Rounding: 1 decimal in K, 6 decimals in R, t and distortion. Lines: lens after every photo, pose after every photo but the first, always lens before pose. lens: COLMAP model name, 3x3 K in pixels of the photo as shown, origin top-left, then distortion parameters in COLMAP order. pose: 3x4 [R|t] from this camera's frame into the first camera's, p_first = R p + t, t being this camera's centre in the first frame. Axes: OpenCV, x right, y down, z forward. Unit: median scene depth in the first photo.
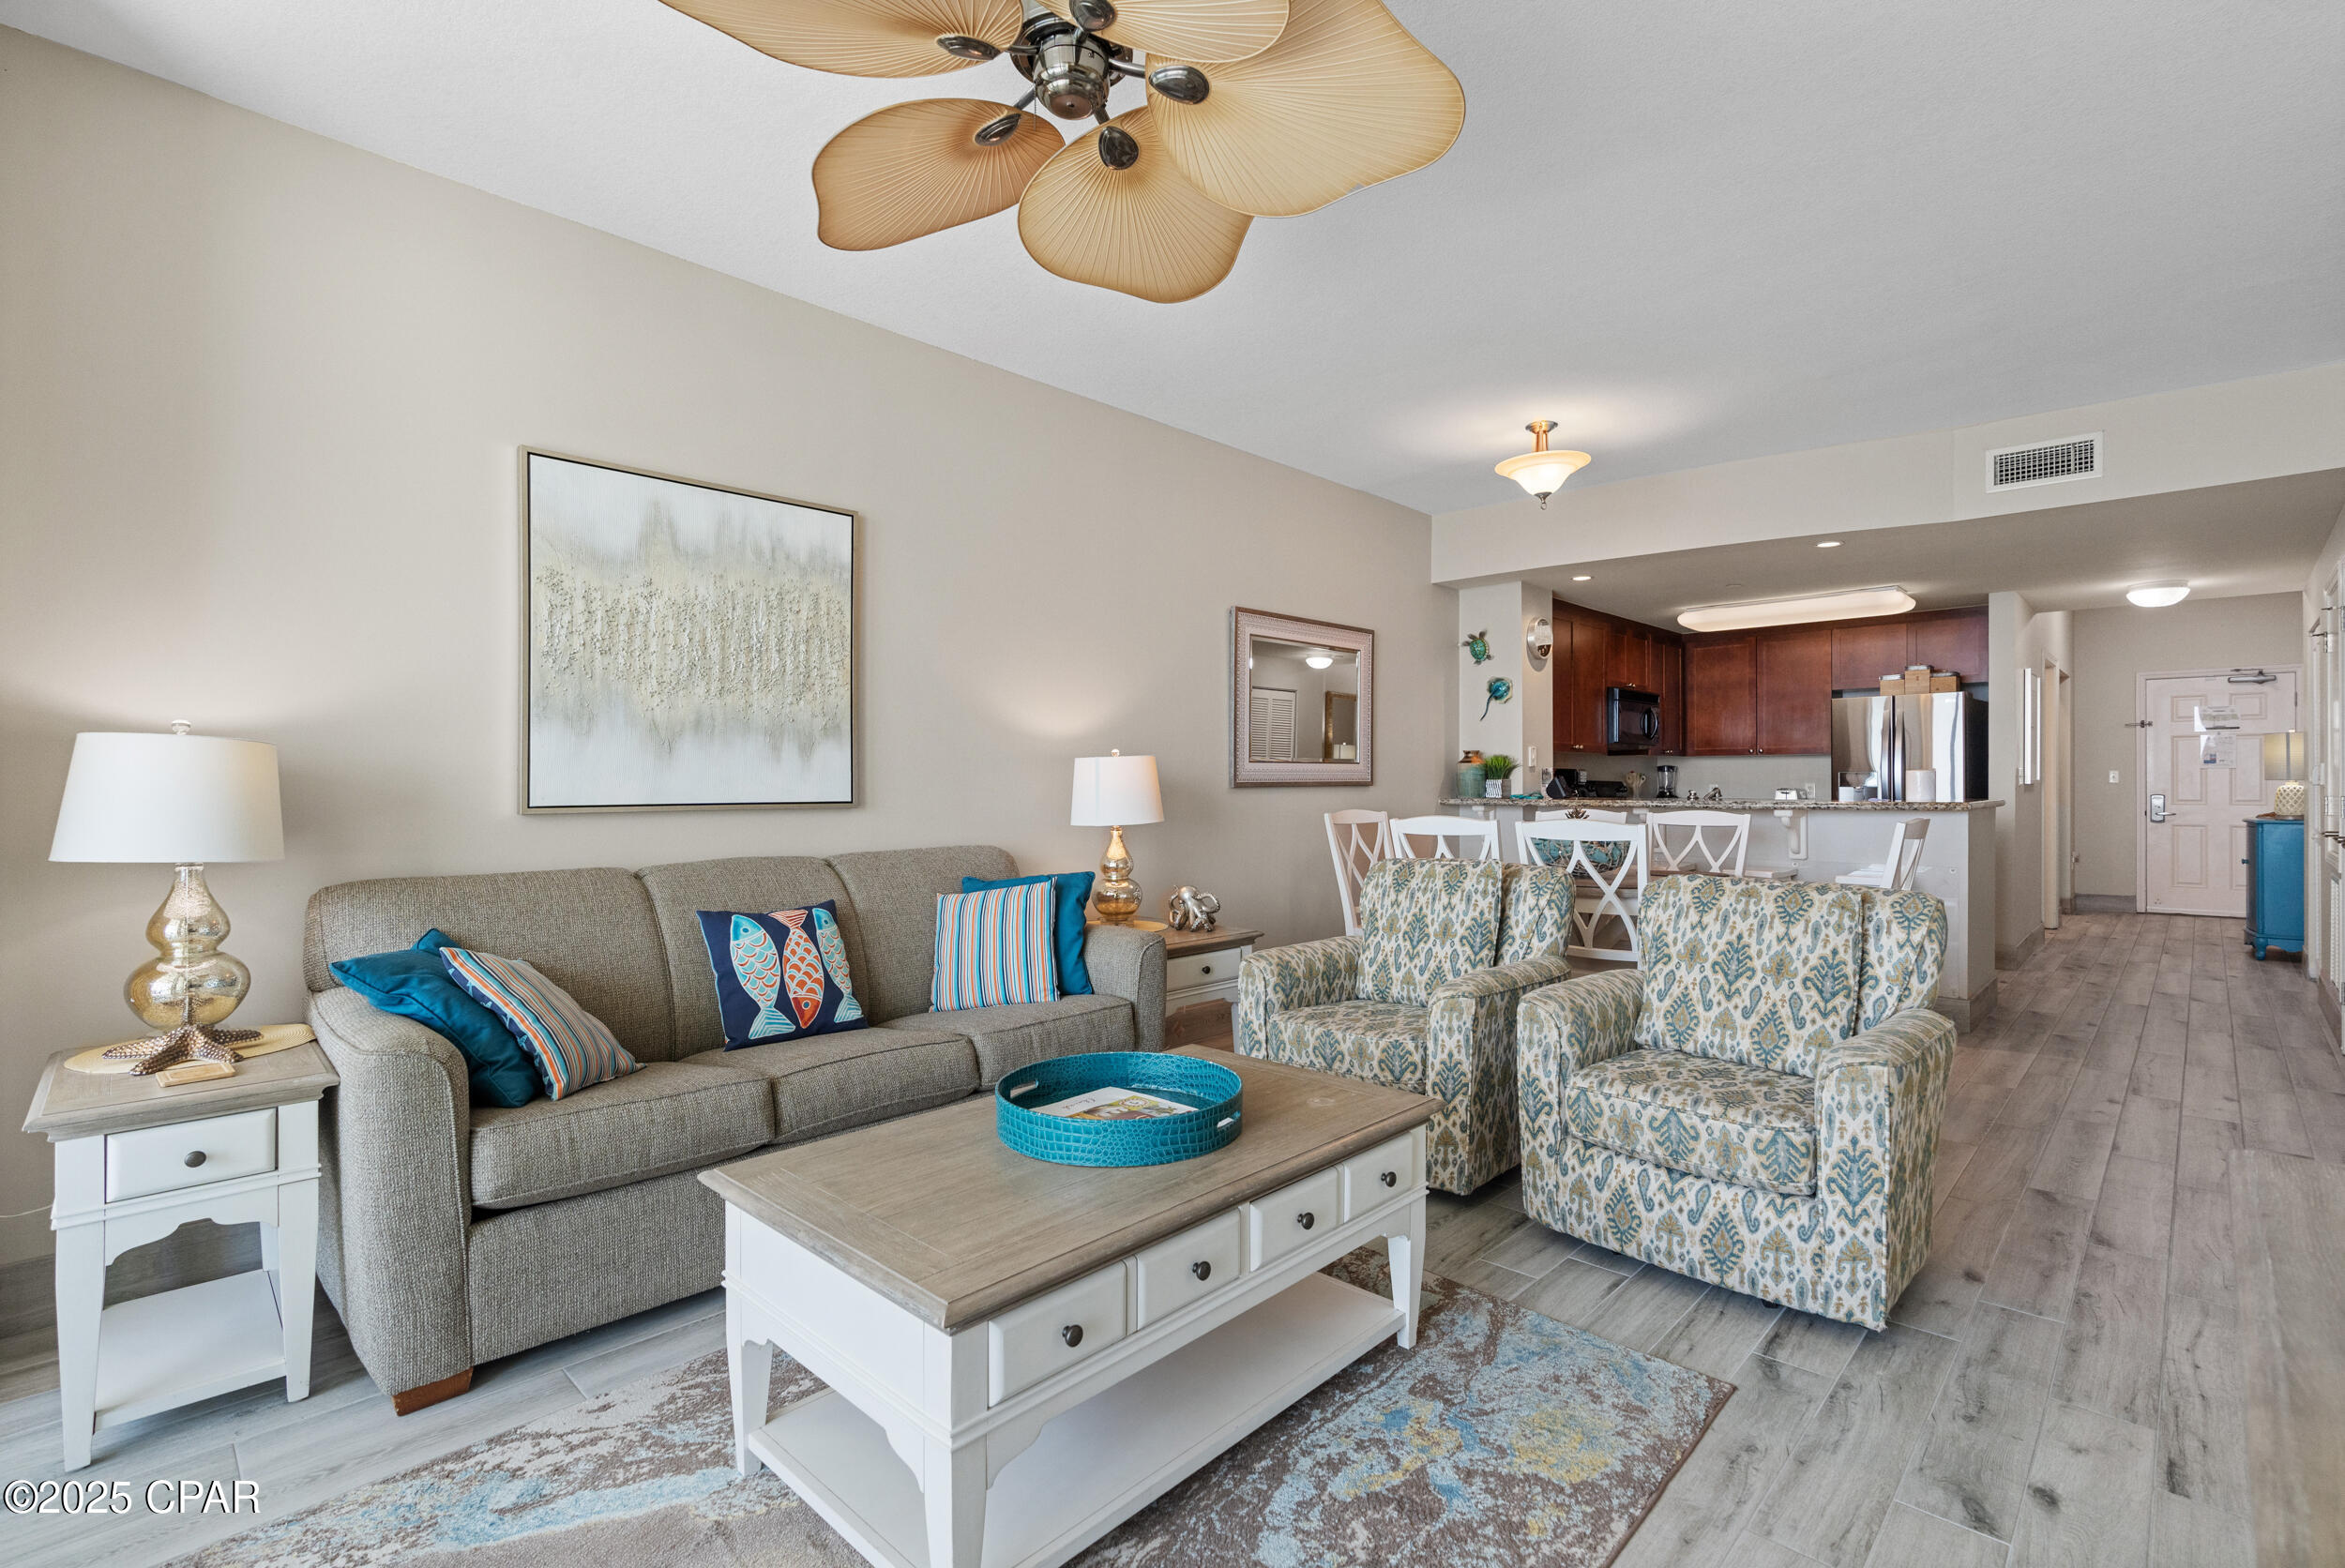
lens RADIAL K [[1069.7, 0, 1177.8], [0, 1069.7, 777.3], [0, 0, 1]] dist [-0.007354, 0.000594]
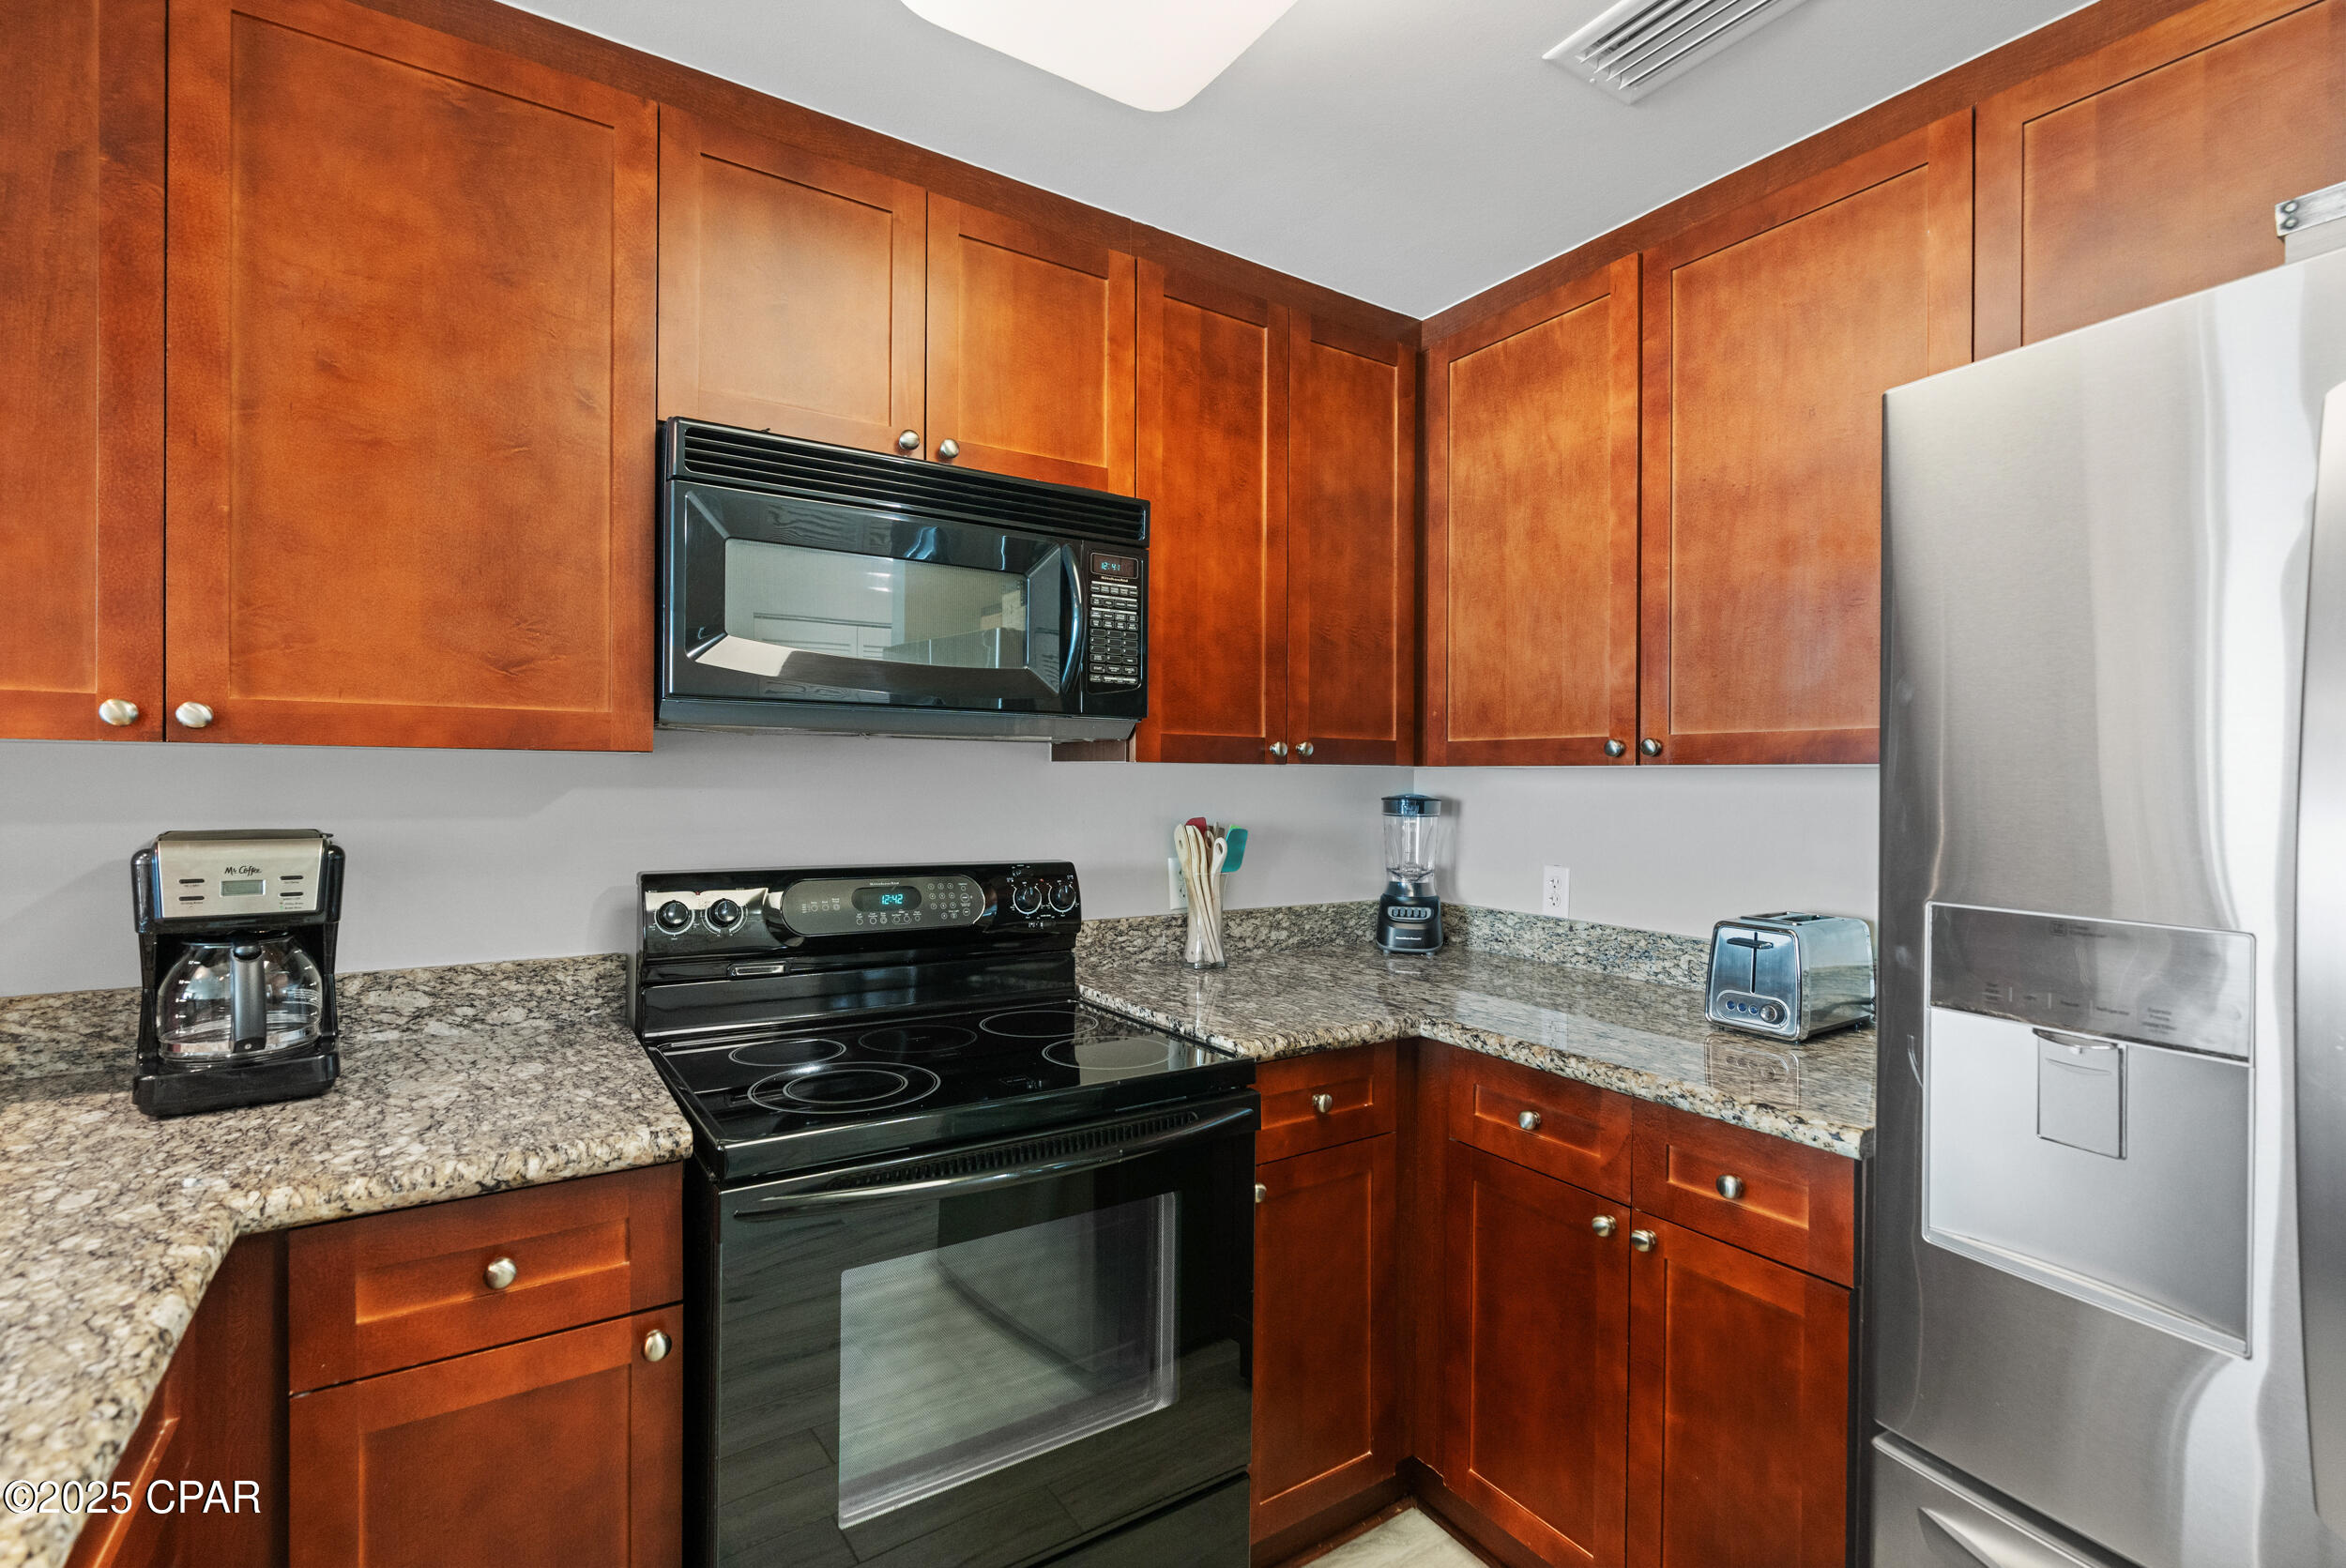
lens RADIAL K [[1074.8, 0, 1184.5], [0, 1074.8, 782.6], [0, 0, 1]] dist [-0.003669, 0.001059]
pose [[0.977408, 0.010941, -0.211077, 0.631791], [-0.010192, 0.999937, 0.004638, -0.021897], [0.211115, -0.002382, 0.977458, 0.959049]]
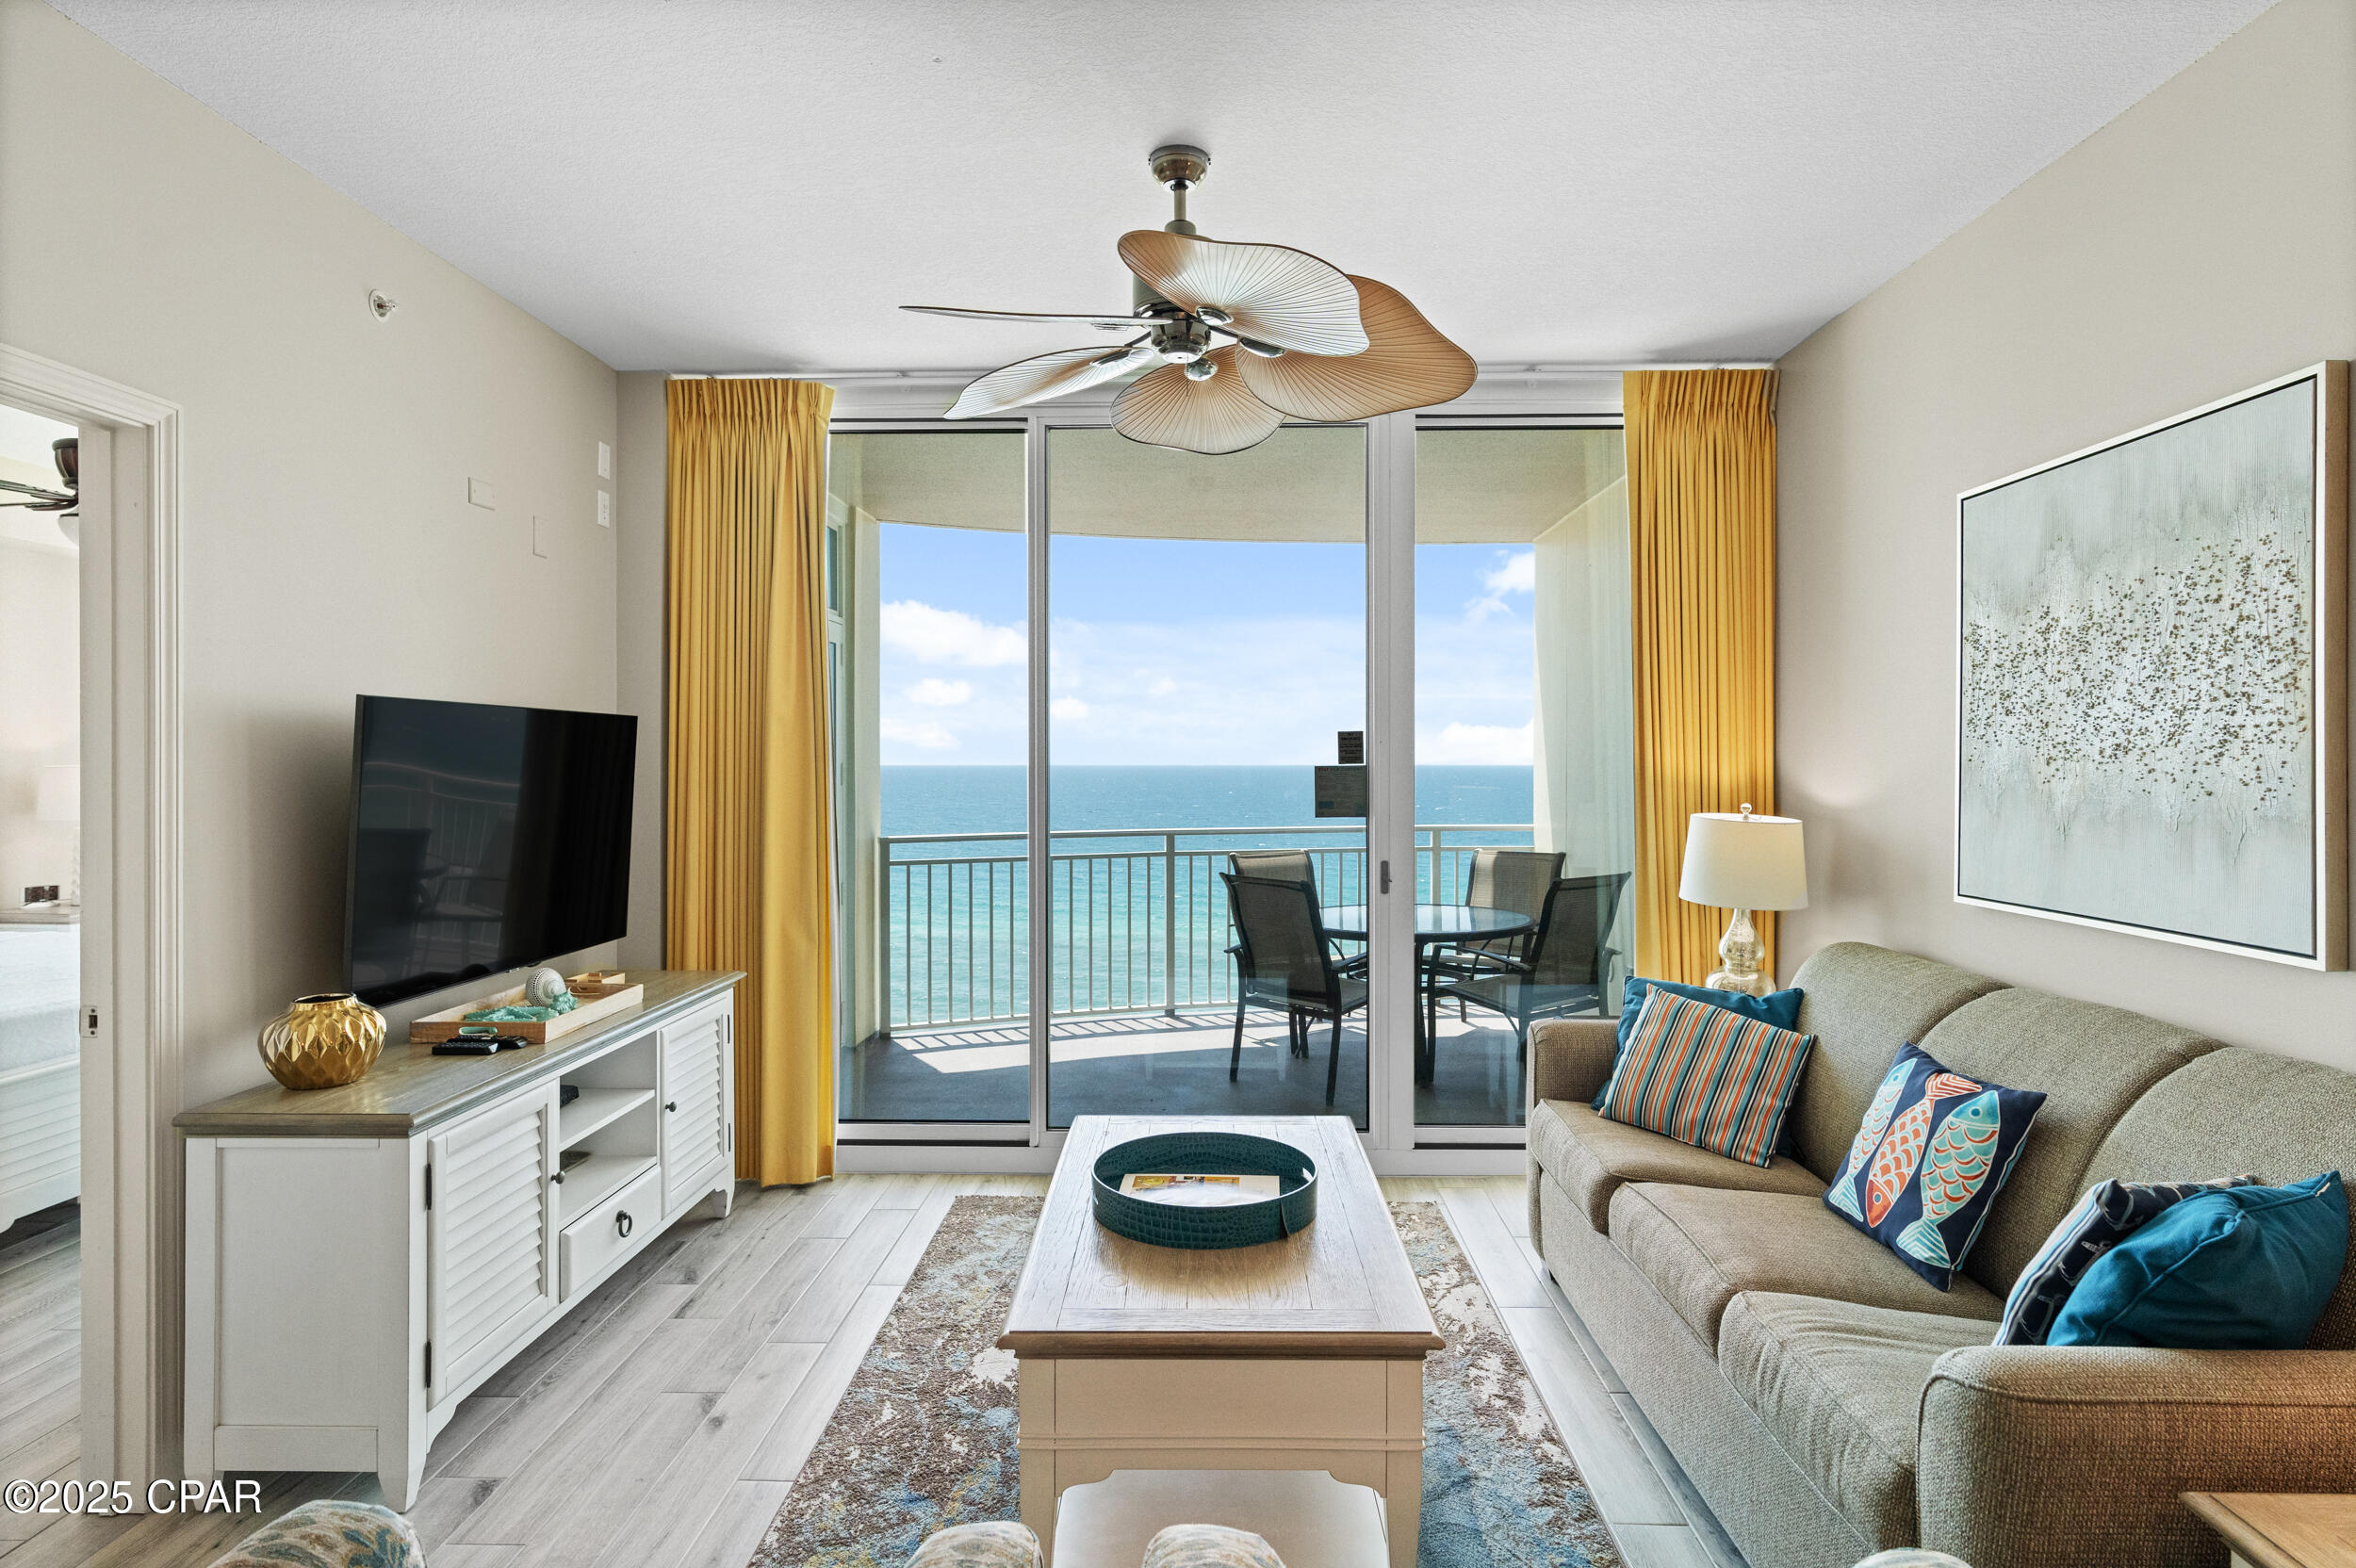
lens RADIAL K [[1231.4, 0, 1183.5], [0, 1231.4, 763.0], [0, 0, 1]] dist [-0.005714, 0.000900]
pose [[-0.736600, -0.001049, -0.676328, 0.261850], [-0.000038, 0.999999, -0.001510, -0.037348], [0.676328, -0.001087, -0.736599, 0.606327]]
